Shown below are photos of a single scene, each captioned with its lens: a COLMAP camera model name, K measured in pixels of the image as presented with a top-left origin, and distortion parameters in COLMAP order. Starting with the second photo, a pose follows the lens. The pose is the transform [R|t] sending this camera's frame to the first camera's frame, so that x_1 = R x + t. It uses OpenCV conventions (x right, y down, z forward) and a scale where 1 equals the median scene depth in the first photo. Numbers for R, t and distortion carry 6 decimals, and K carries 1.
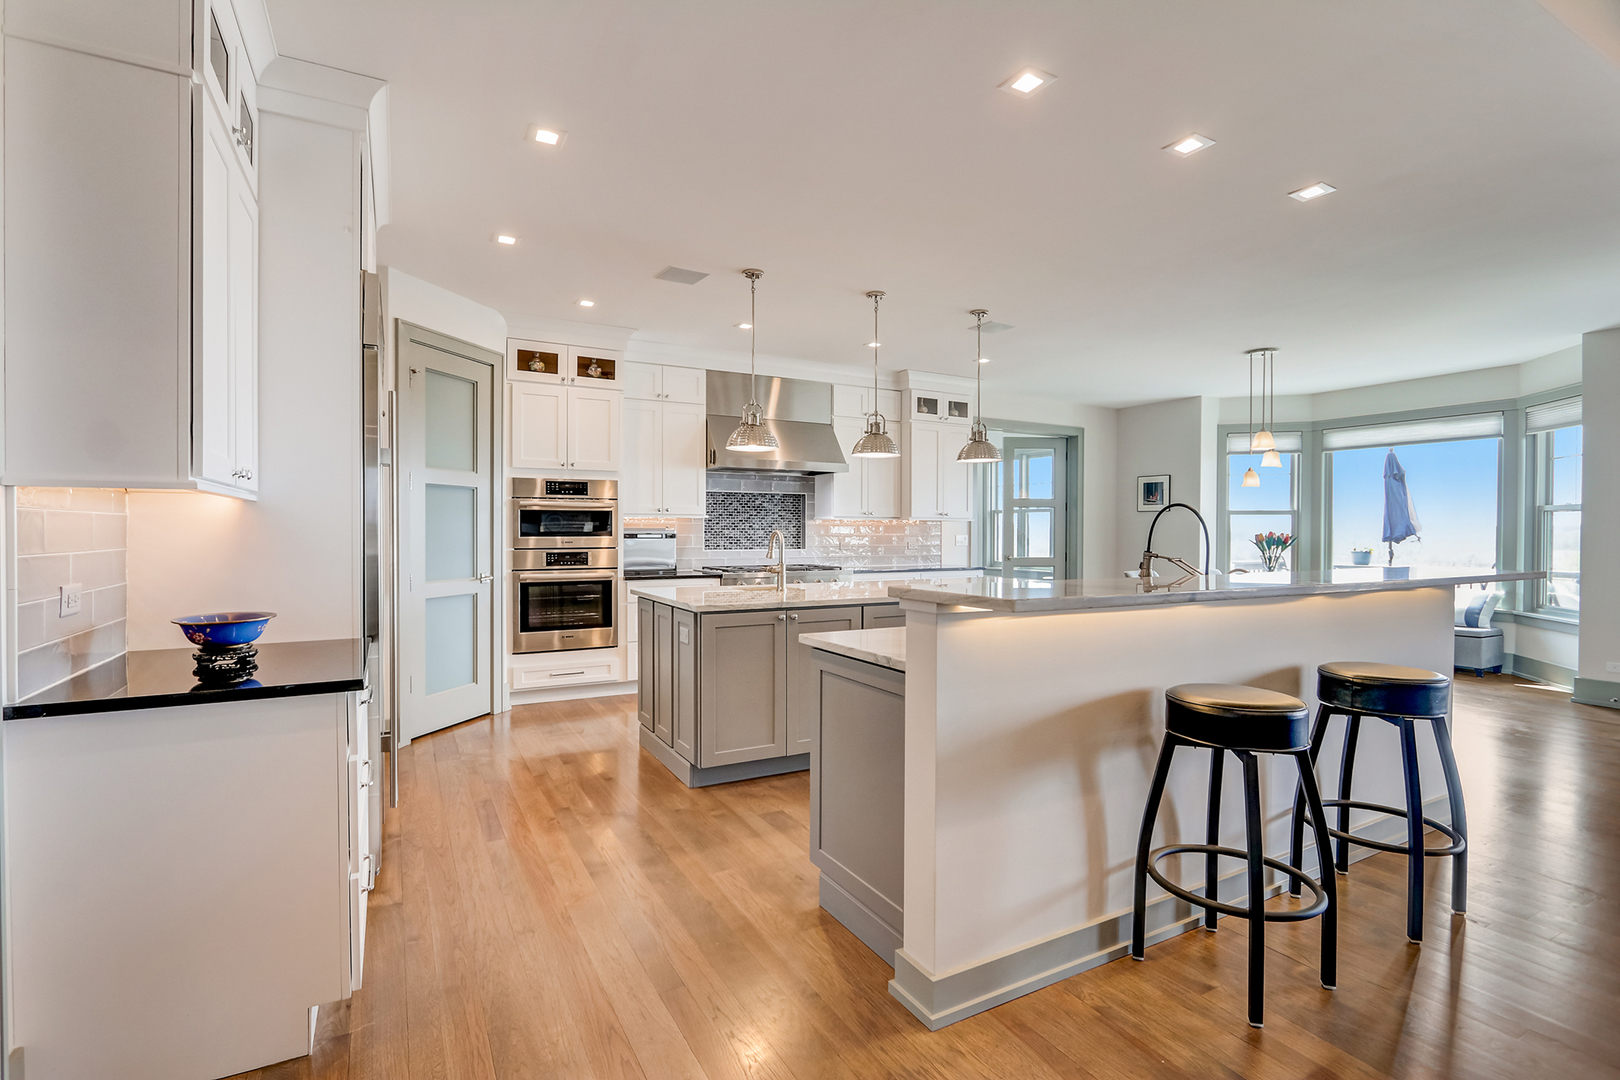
lens RADIAL K [[767.0, 0, 799.7], [0, 767.0, 541.0], [0, 0, 1]] dist [0.039445, 0.000266]
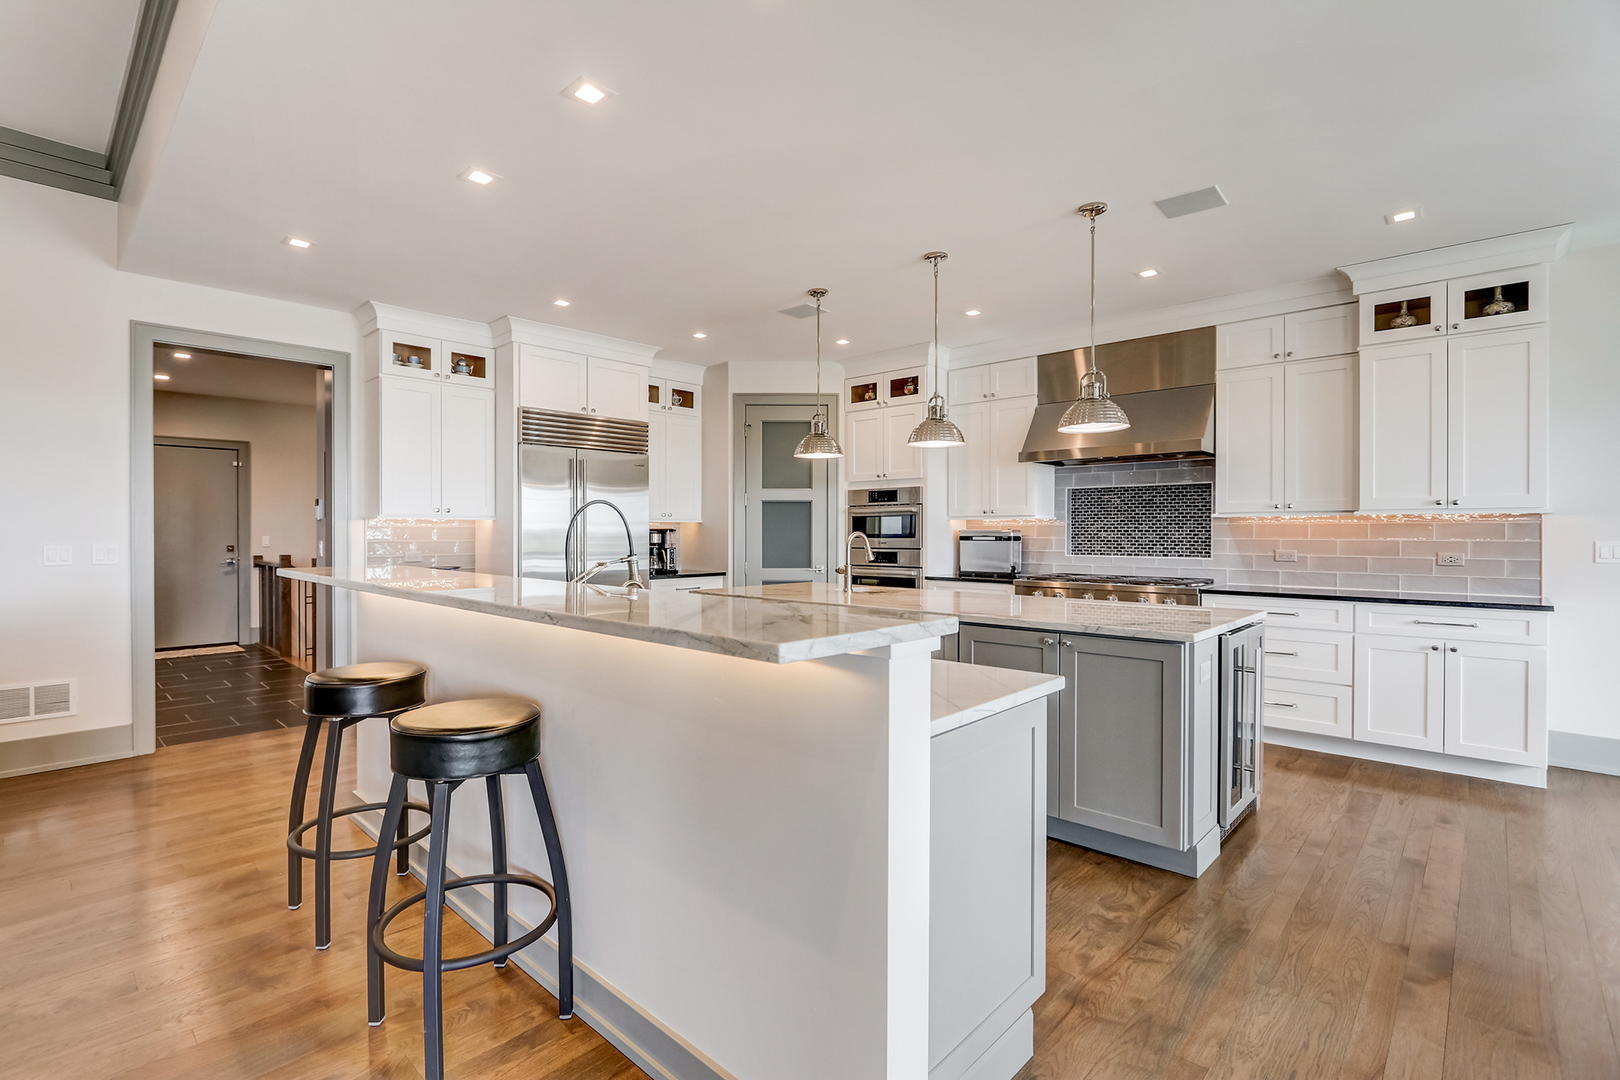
lens RADIAL K [[767.0, 0, 808.8], [0, 767.0, 539.9], [0, 0, 1]] dist [0.039445, 0.000266]
pose [[0.328549, 0.014691, -0.944373, 0.592594], [-0.009006, 0.999882, 0.012422, -0.013134], [0.944444, 0.004424, 0.328642, 0.409380]]
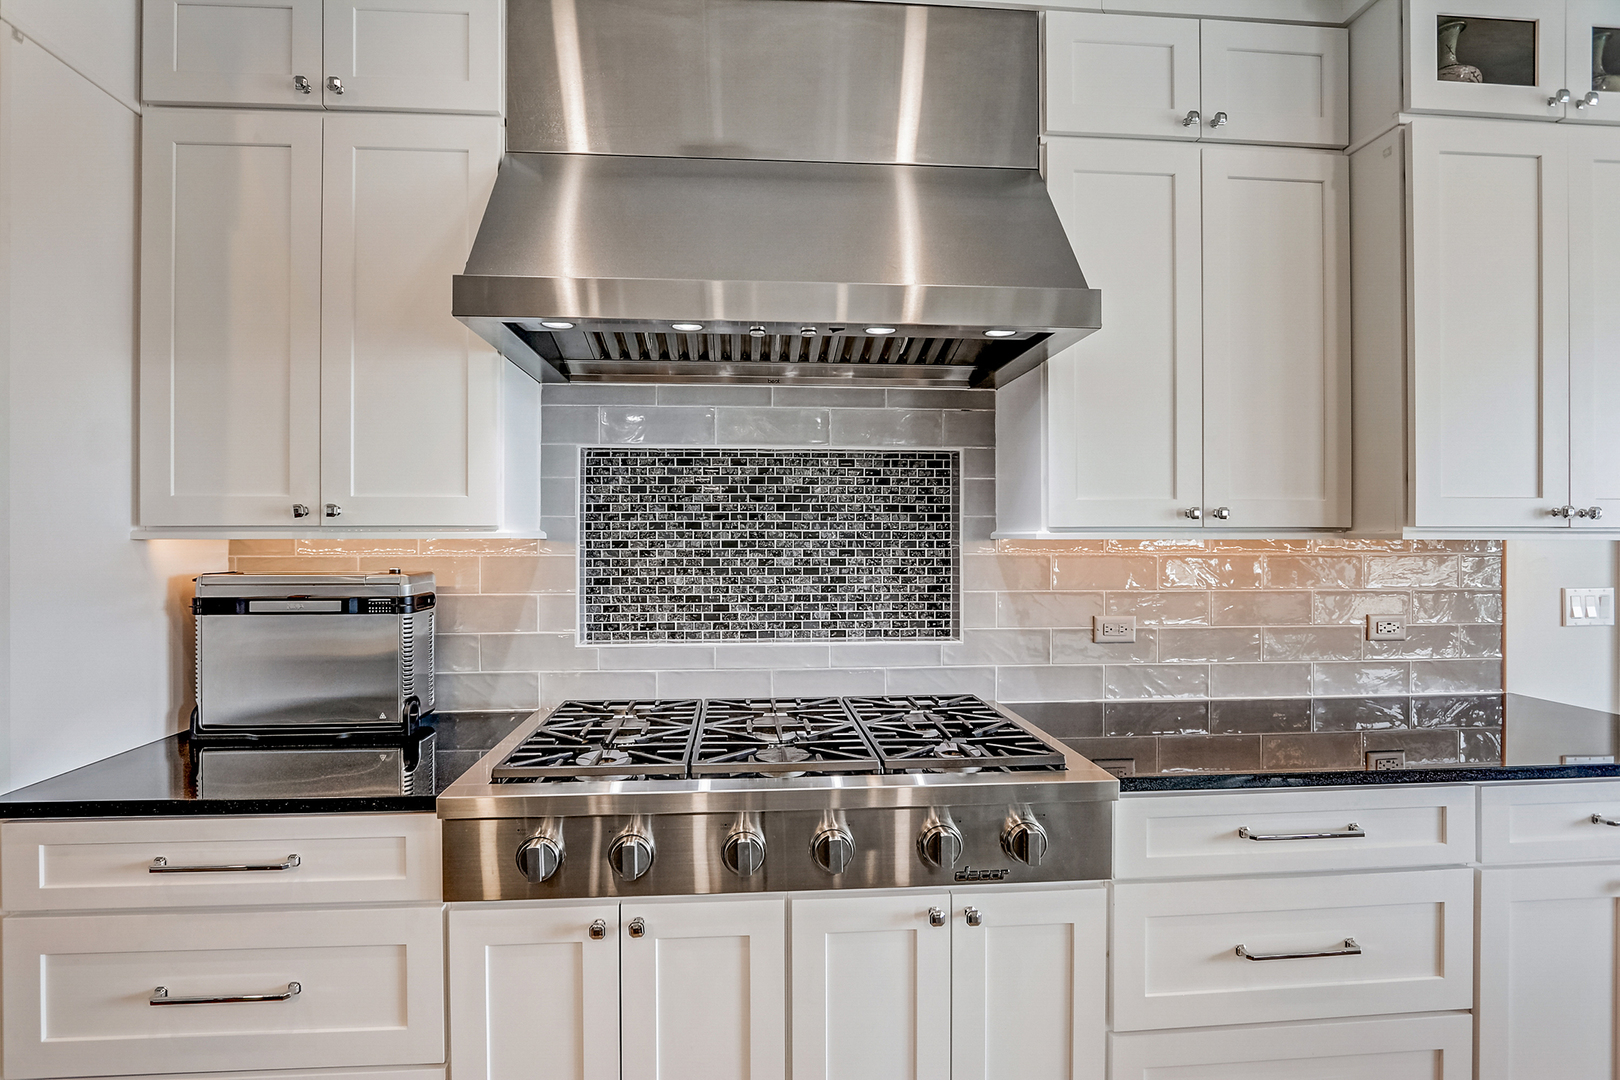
lens RADIAL K [[753.2, 0, 800.0], [0, 753.2, 536.5], [0, 0, 1]] dist [-0.018168, -0.000262]
pose [[0.909490, 0.003506, -0.415710, 0.072680], [-0.007071, 0.999950, -0.007037, -0.027230], [0.415665, 0.009340, 0.909470, 0.737830]]
